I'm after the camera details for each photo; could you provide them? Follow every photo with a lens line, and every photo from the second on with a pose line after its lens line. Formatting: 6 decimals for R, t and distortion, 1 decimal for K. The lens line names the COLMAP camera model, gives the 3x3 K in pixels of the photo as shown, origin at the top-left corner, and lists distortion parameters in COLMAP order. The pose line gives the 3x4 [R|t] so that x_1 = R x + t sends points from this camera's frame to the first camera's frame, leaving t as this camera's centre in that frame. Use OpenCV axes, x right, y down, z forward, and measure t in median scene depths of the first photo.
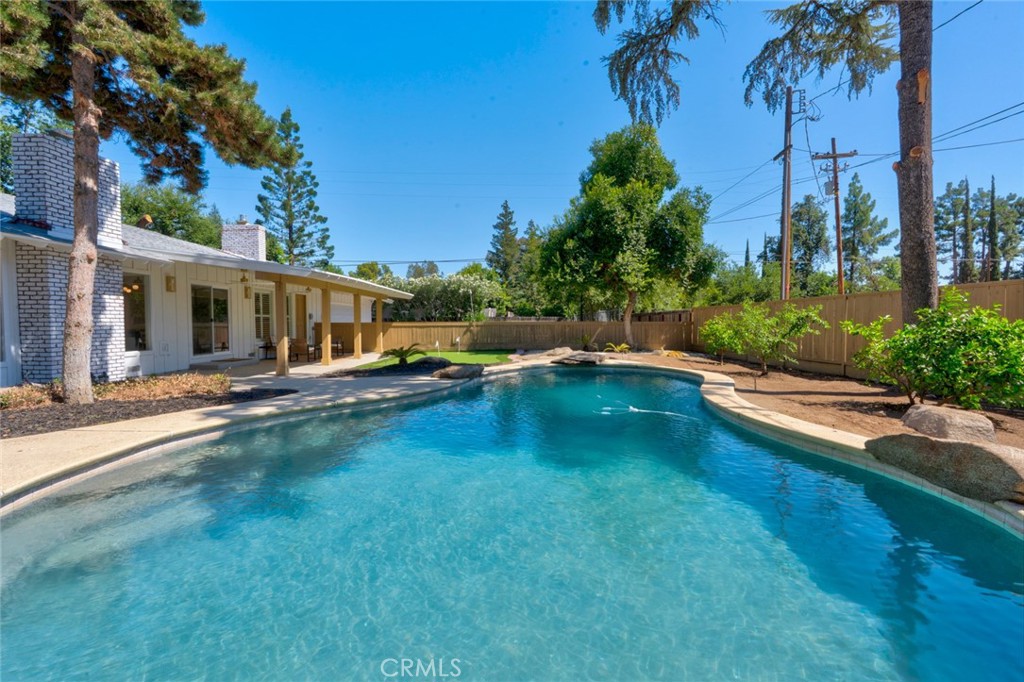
lens RADIAL K [[462.8, 0, 517.6], [0, 462.8, 338.6], [0, 0, 1]] dist [-0.006053, 0.002045]
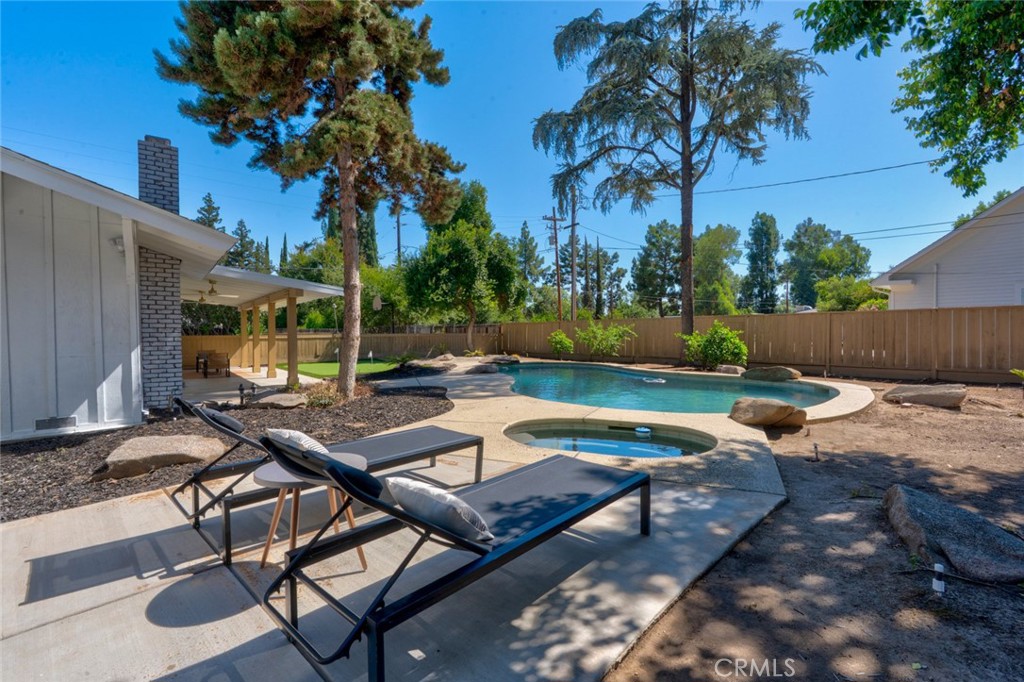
lens RADIAL K [[462.8, 0, 517.6], [0, 462.8, 338.6], [0, 0, 1]] dist [-0.006053, 0.002045]
pose [[0.783262, -0.012065, 0.621574, -0.505300], [0.026917, 0.999532, -0.014518, 0.000523], [-0.621108, 0.028102, 0.783221, -0.103407]]
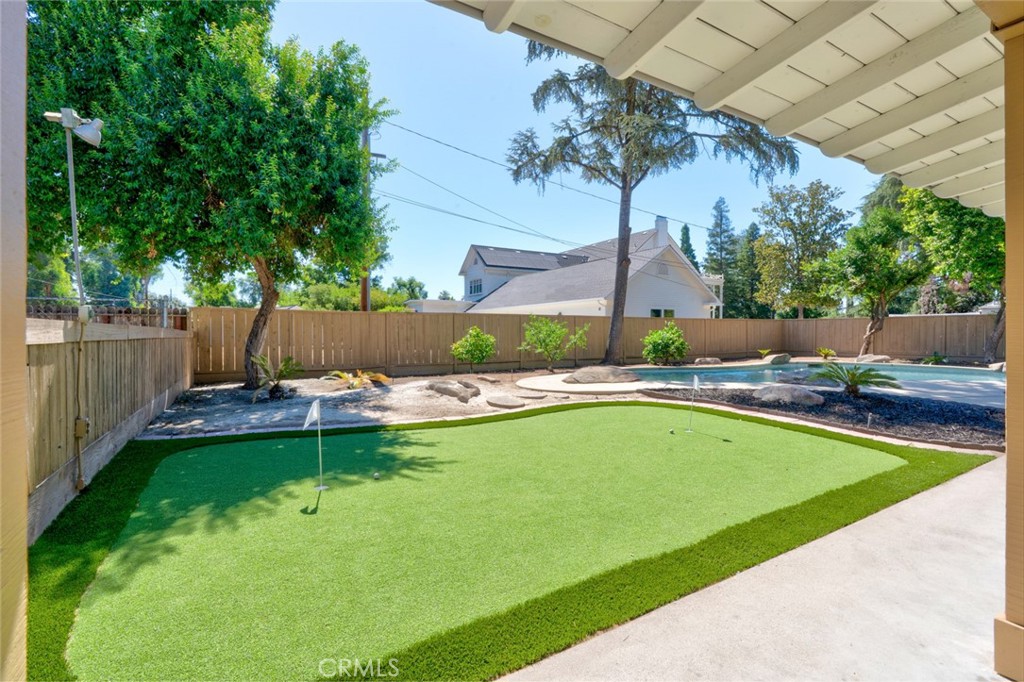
lens RADIAL K [[462.8, 0, 517.6], [0, 462.8, 338.6], [0, 0, 1]] dist [-0.006053, 0.002045]
pose [[-0.510925, -0.005247, 0.859609, -0.362055], [0.033874, 0.999082, 0.026232, -0.034343], [-0.858958, 0.042521, -0.510278, 1.113895]]
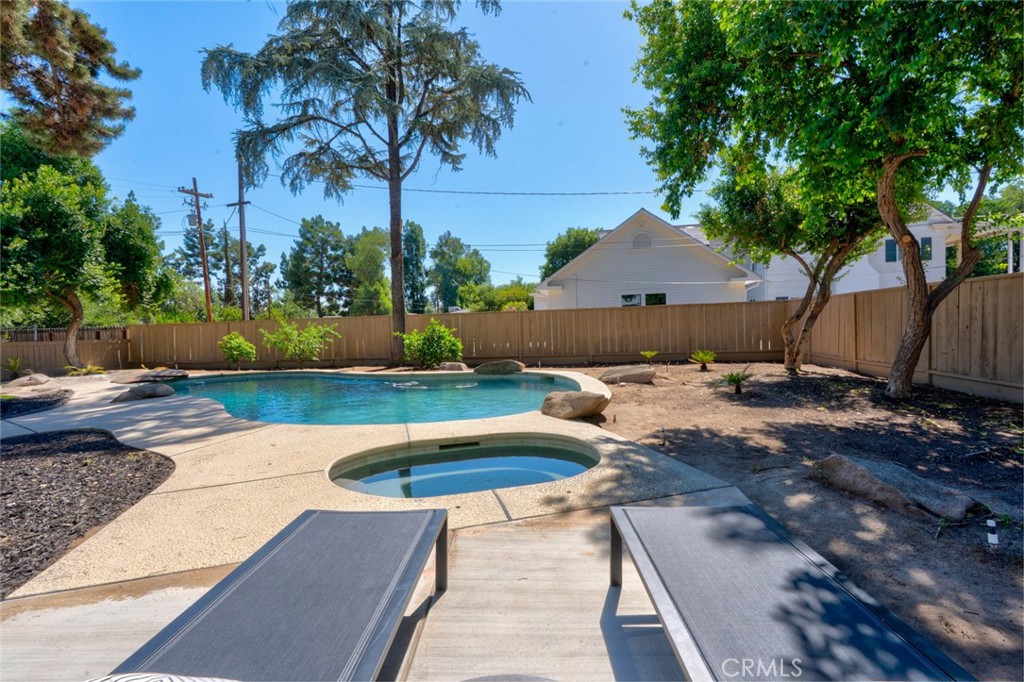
lens RADIAL K [[462.8, 0, 517.6], [0, 462.8, 338.6], [0, 0, 1]] dist [-0.006053, 0.002045]
pose [[0.178209, -0.030197, 0.983529, -0.503607], [0.063561, 0.997795, 0.019118, -0.004923], [-0.981938, 0.059107, 0.179736, 0.030768]]
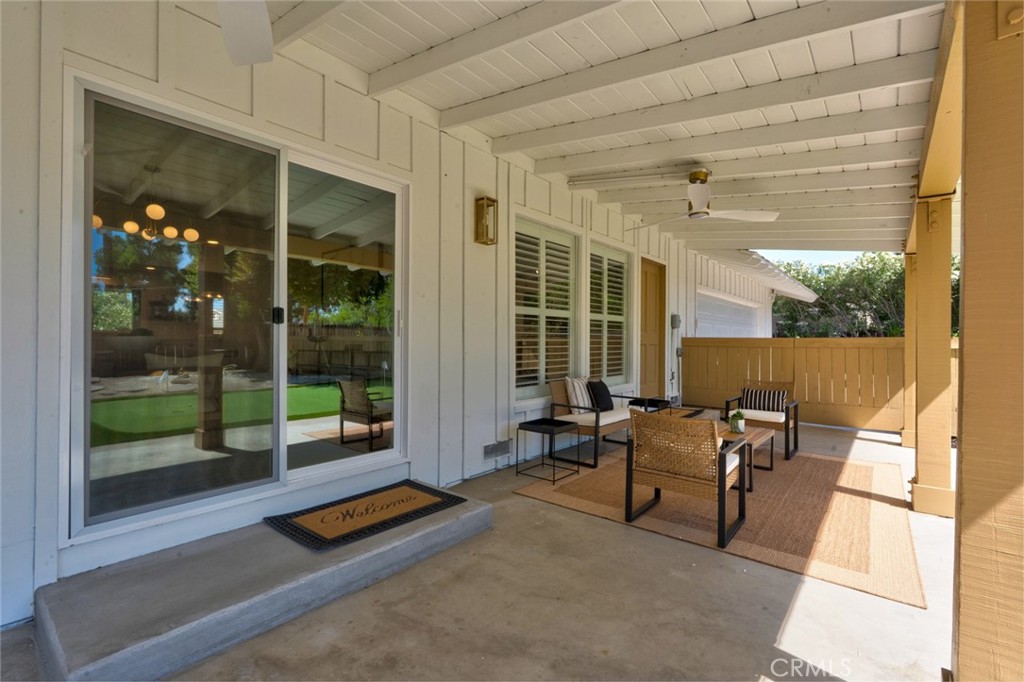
lens RADIAL K [[462.8, 0, 517.6], [0, 462.8, 338.6], [0, 0, 1]] dist [-0.006053, 0.002045]
pose [[0.778597, 0.002775, -0.627518, -0.351911], [-0.028785, 0.999096, -0.031297, -0.020937], [0.626864, 0.042431, 0.777972, 0.706614]]
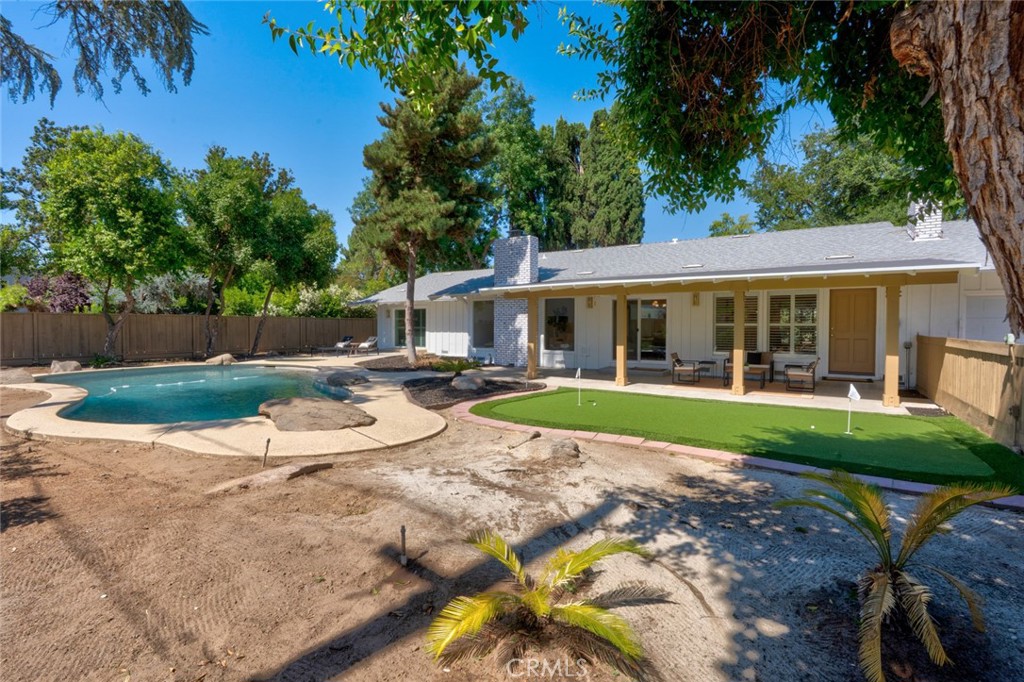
lens RADIAL K [[472.9, 0, 512.0], [0, 472.9, 341.0], [0, 0, 1]] dist [0.000051, 0.000724]
pose [[-0.560058, 0.027561, -0.827995, 0.325335], [-0.030654, 0.998073, 0.053957, -0.050680], [0.827886, 0.055601, -0.558133, 1.067076]]
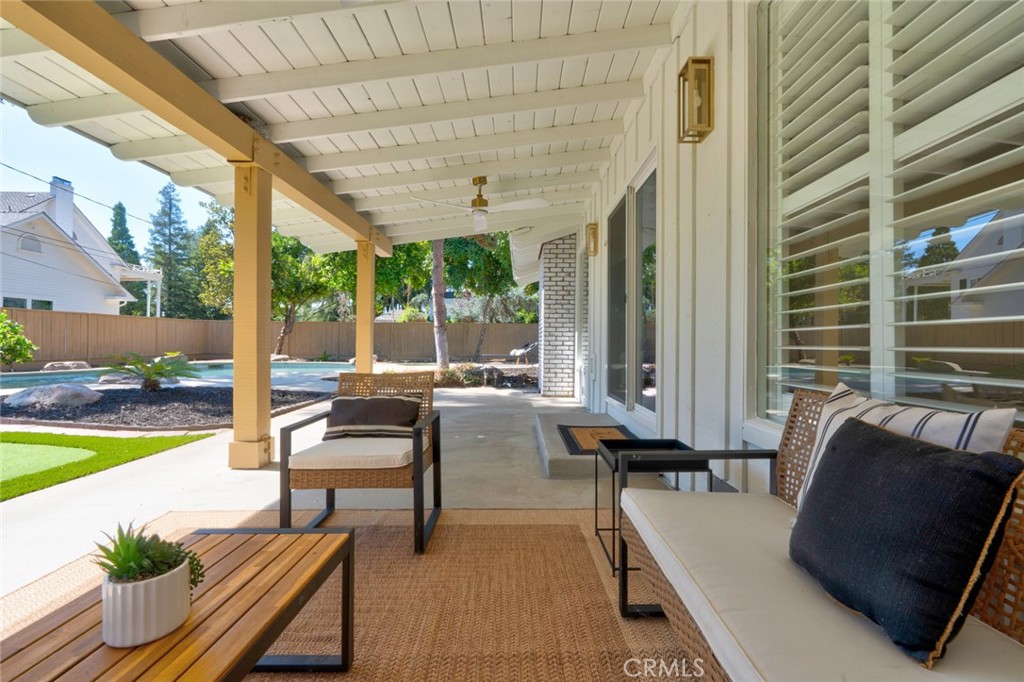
lens RADIAL K [[462.8, 0, 517.6], [0, 462.8, 338.6], [0, 0, 1]] dist [-0.006053, 0.002045]
pose [[-0.999978, -0.006400, -0.001583, -0.455241], [-0.006438, 0.999653, 0.025532, -0.015986], [0.001419, 0.025542, -0.999673, 1.020841]]
